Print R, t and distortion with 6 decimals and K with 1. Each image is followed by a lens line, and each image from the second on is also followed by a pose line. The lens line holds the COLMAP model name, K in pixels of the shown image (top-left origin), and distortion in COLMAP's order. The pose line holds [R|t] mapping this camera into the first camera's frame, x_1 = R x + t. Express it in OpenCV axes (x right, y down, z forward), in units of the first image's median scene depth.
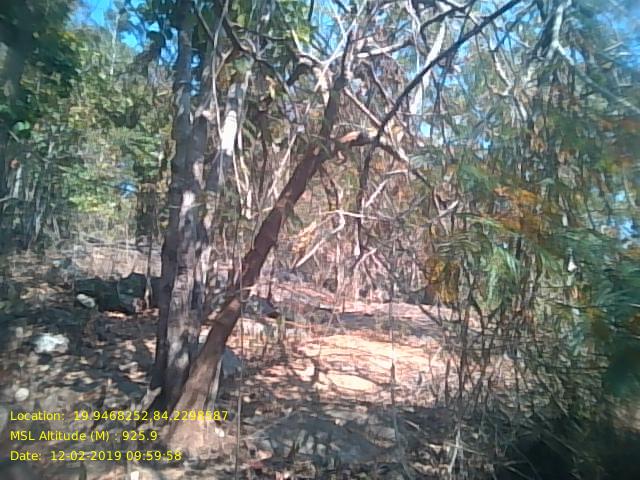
lens RADIAL K [[540.3, 0, 324.9], [0, 540.3, 234.3], [0, 0, 1]] dist [0.071517, -0.162230]
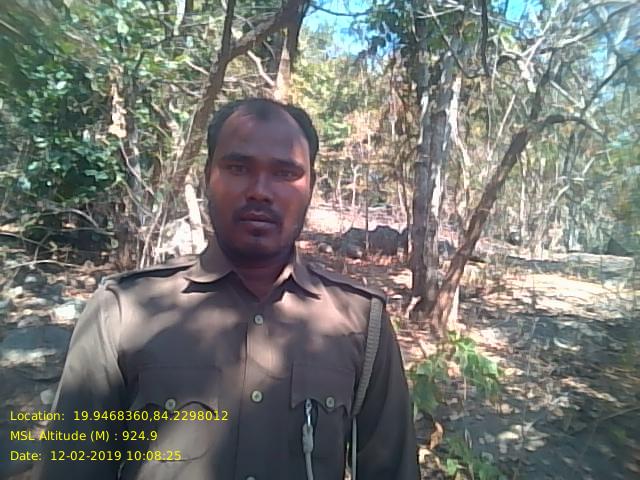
lens RADIAL K [[540.3, 0, 324.9], [0, 540.3, 234.3], [0, 0, 1]] dist [0.071517, -0.162230]
pose [[0.957826, -0.005331, -0.287300, -0.078526], [0.026483, 0.997210, 0.069785, -0.003931], [0.286126, -0.074451, 0.955295, -0.332598]]
